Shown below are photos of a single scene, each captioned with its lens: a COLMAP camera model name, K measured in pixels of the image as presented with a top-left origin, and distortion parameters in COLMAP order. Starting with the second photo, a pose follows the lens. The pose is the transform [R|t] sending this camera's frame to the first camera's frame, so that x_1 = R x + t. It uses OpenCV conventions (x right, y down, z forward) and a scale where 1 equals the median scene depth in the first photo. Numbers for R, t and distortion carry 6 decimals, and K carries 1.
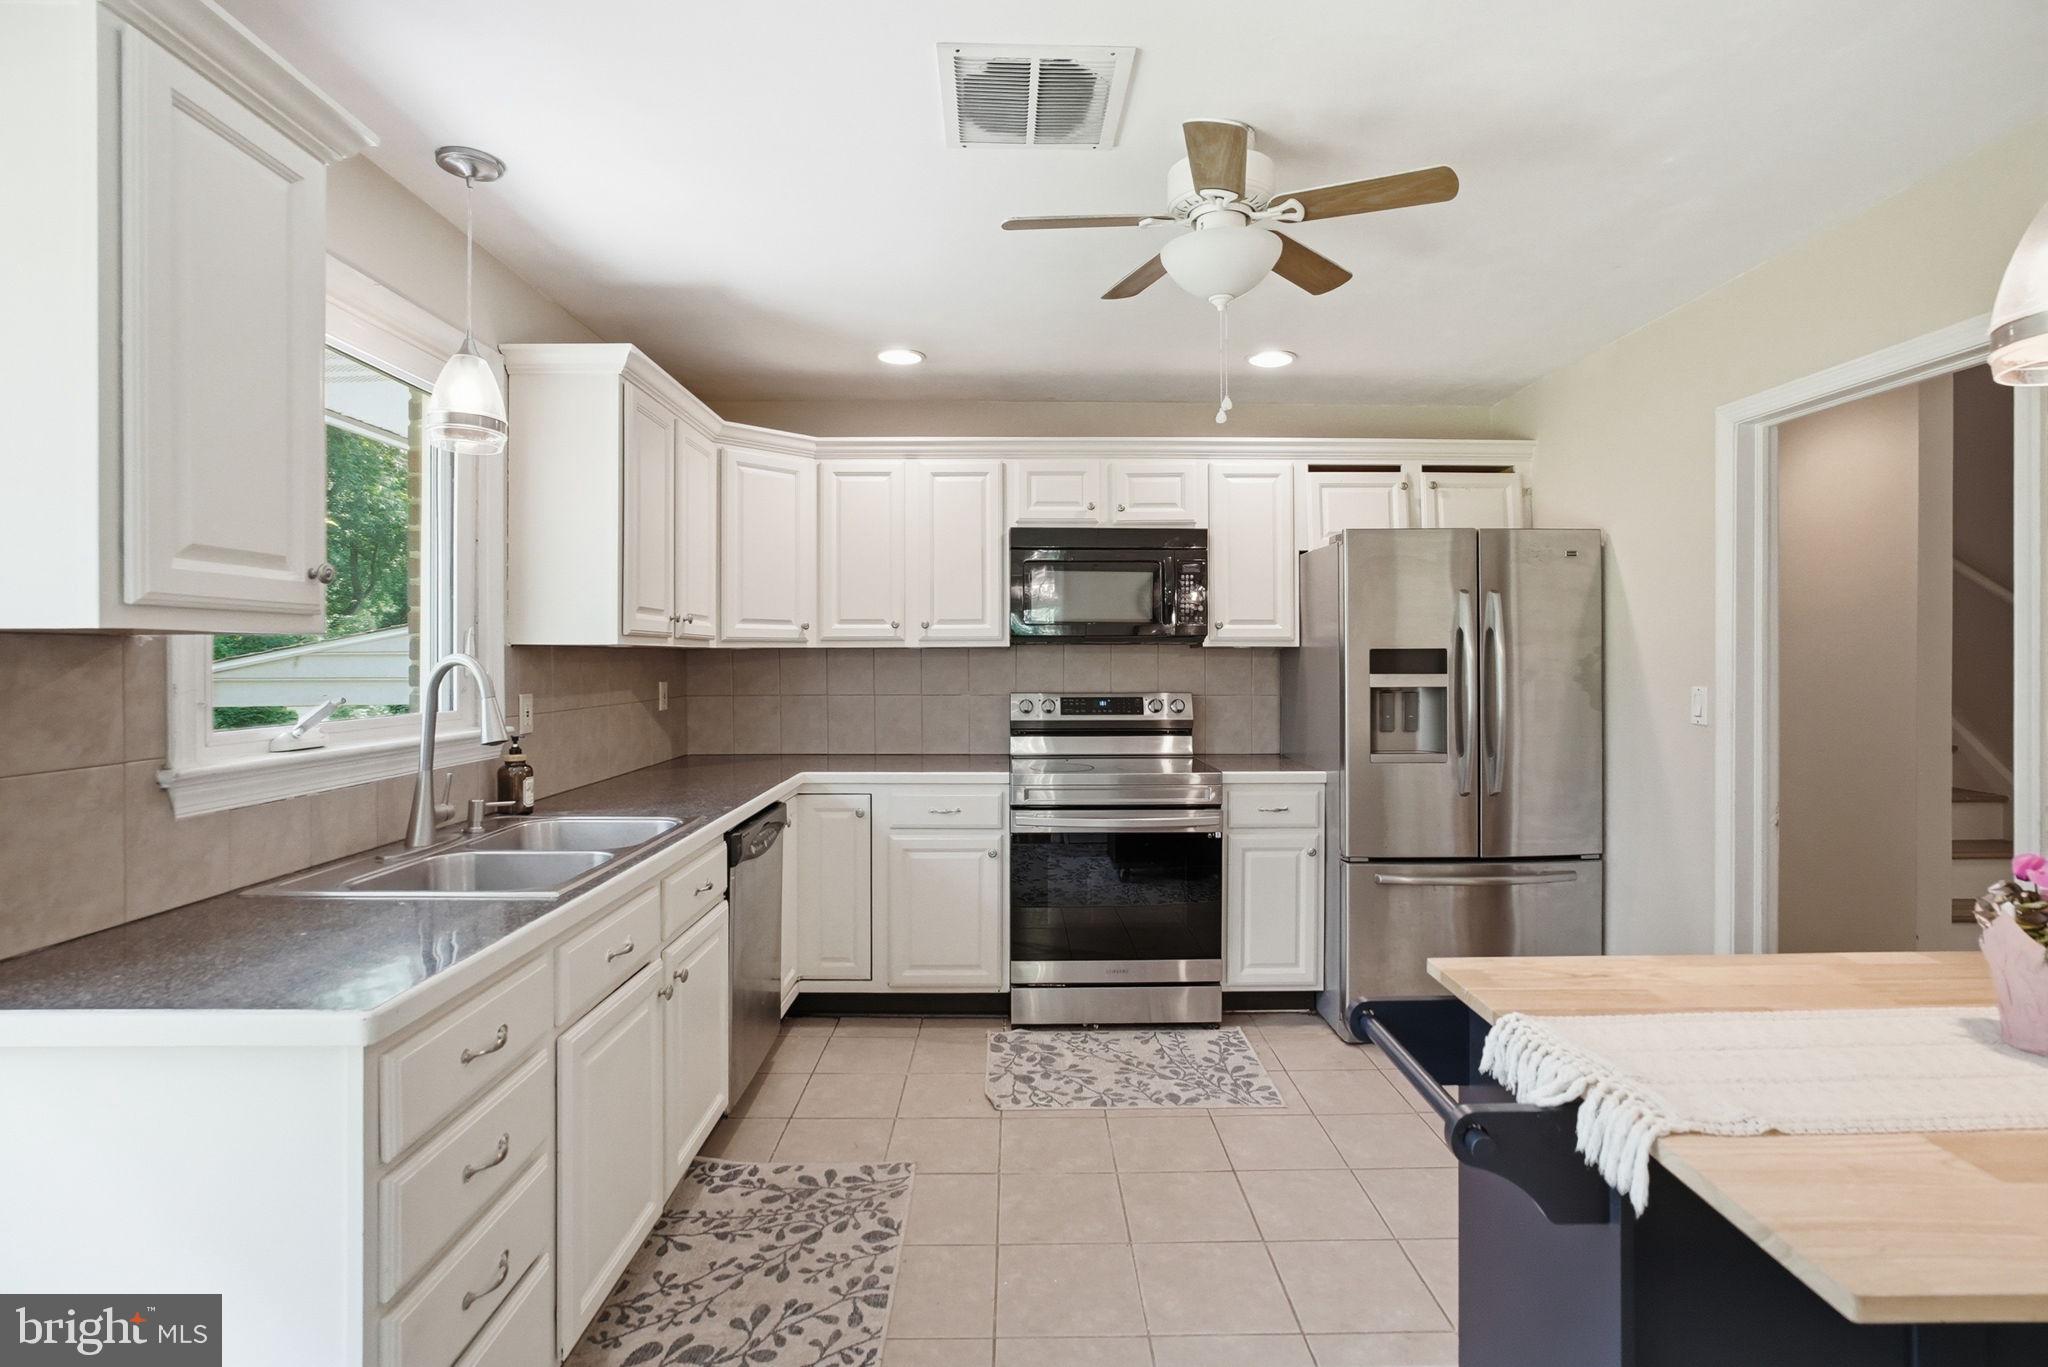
lens RADIAL K [[988.5, 0, 1023.6], [0, 988.5, 665.2], [0, 0, 1]] dist [-0.029423, 0.016485]
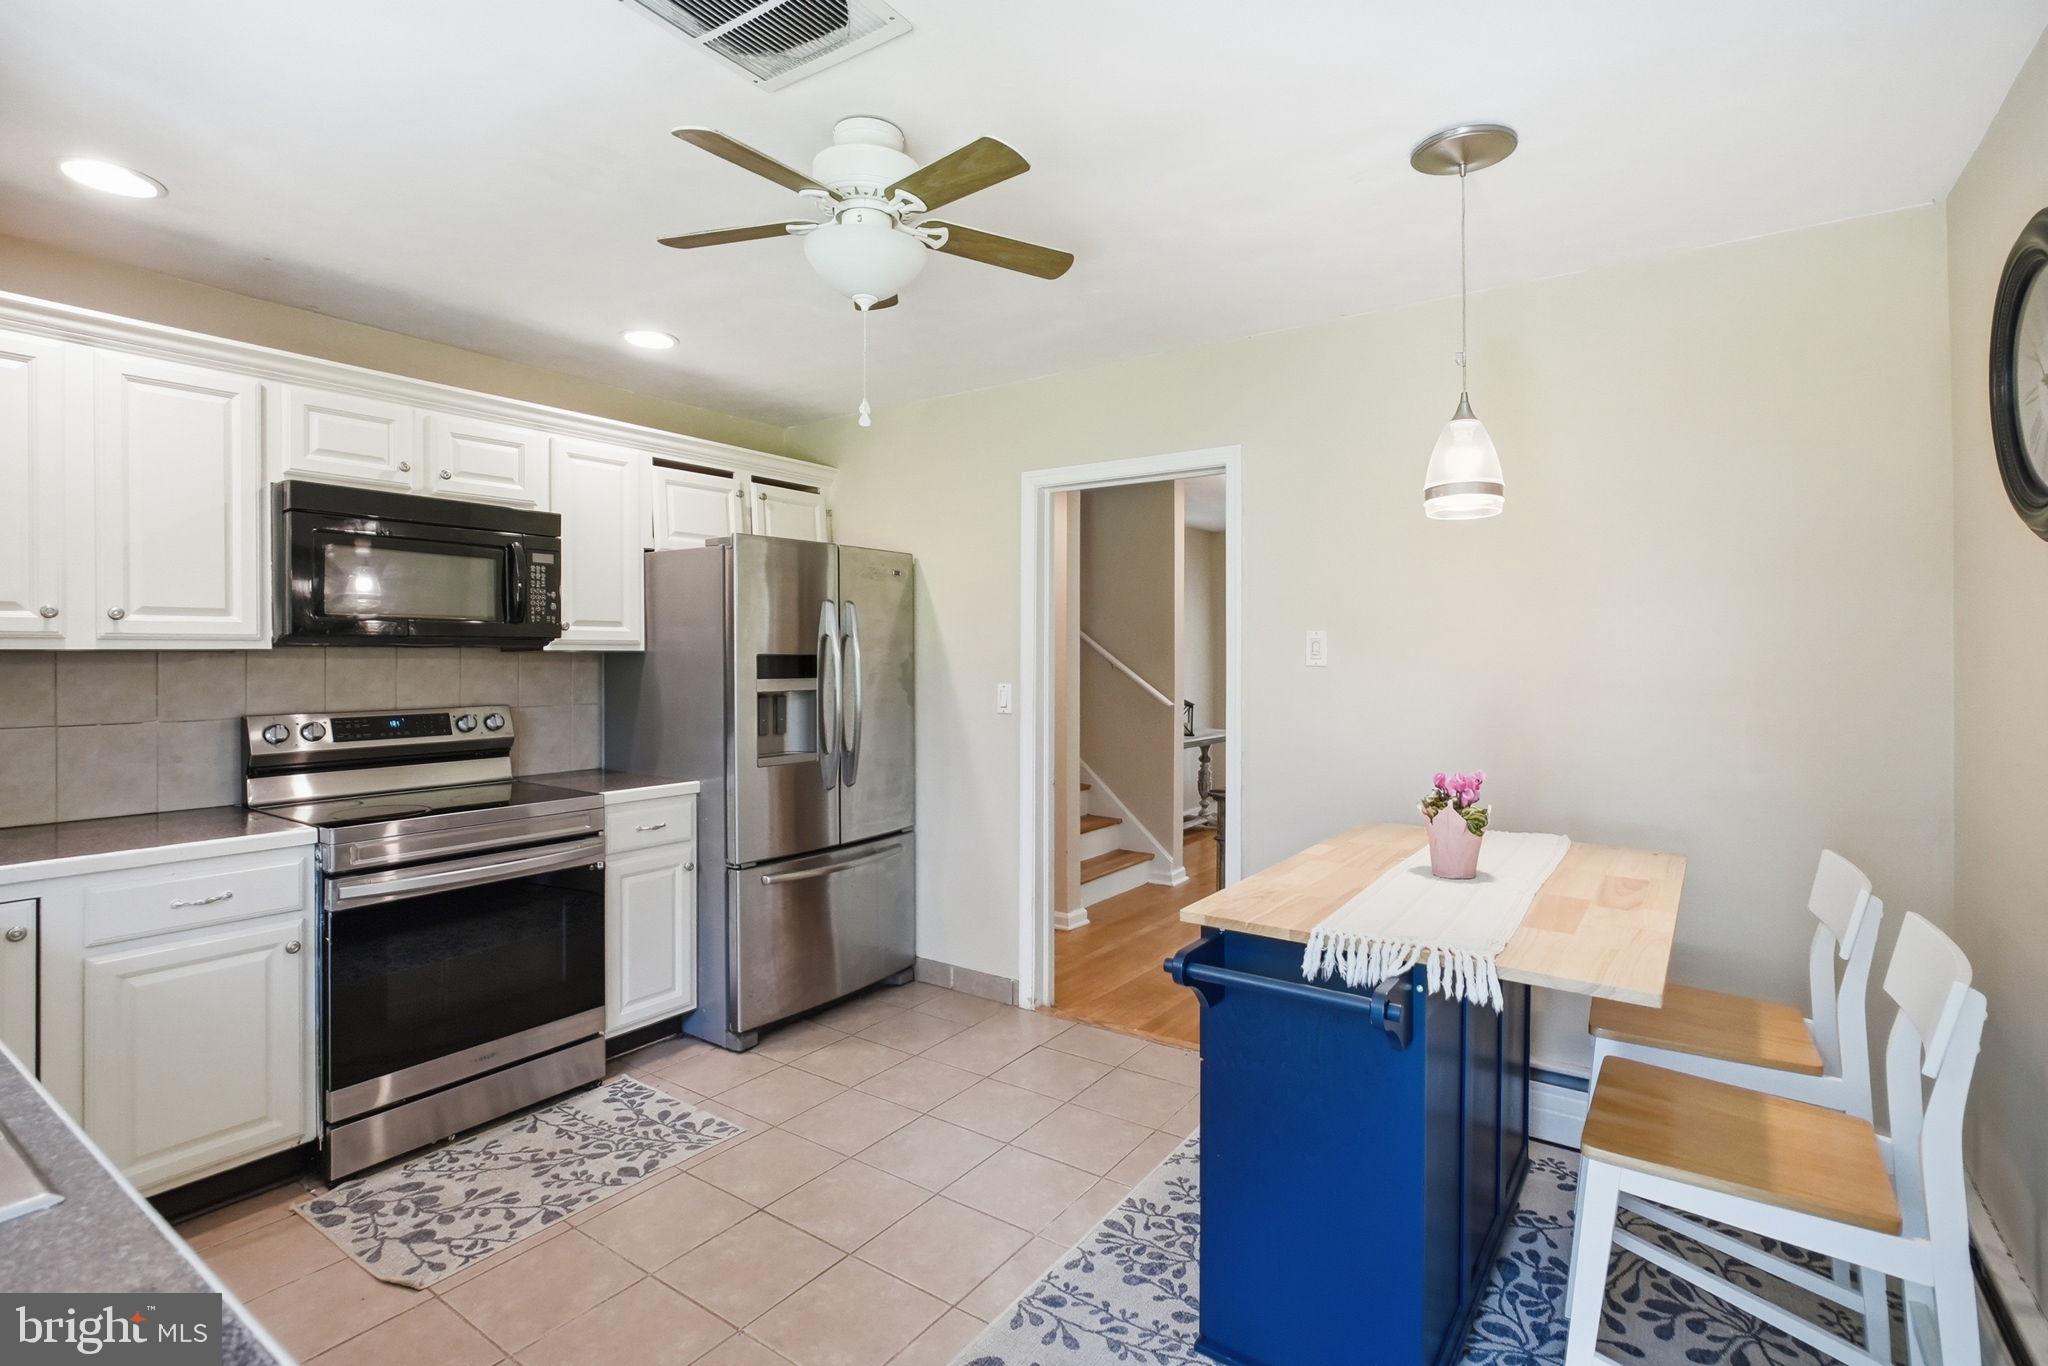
lens RADIAL K [[988.5, 0, 1023.6], [0, 988.5, 664.7], [0, 0, 1]] dist [-0.029423, 0.016485]
pose [[0.575187, -0.008636, 0.817977, -0.298347], [0.007501, 0.999958, 0.005283, -0.008603], [-0.817988, 0.003097, 0.575227, 0.183487]]
